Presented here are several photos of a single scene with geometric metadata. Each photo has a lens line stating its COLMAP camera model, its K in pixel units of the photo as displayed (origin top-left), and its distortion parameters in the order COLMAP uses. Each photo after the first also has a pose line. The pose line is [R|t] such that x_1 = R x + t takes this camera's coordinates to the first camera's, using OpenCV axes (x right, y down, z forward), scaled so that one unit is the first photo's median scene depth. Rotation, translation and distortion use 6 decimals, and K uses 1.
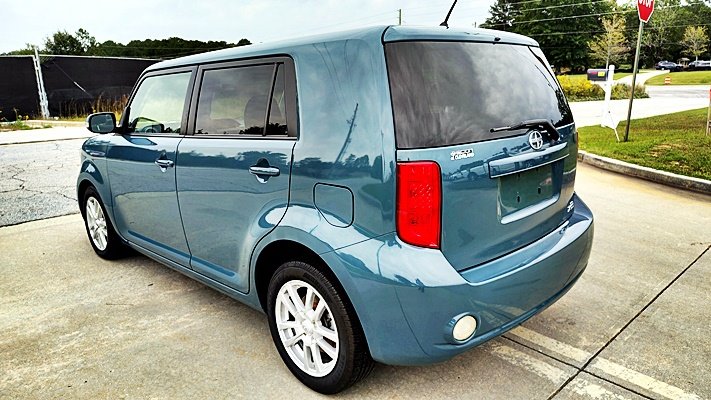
lens RADIAL K [[493.3, 0, 355.5], [0, 493.3, 200.0], [0, 0, 1]] dist [0.065221, -0.090111]
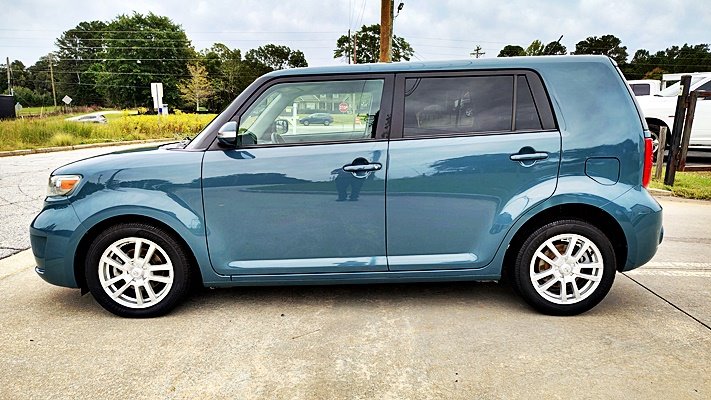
lens RADIAL K [[487.8, 0, 355.7], [0, 487.8, 208.3], [0, 0, 1]] dist [0.061651, -0.094931]
pose [[0.697600, -0.111867, 0.707700, -0.258517], [0.153279, 0.988170, 0.005109, -0.000427], [-0.699899, 0.104912, 0.706494, 0.077843]]
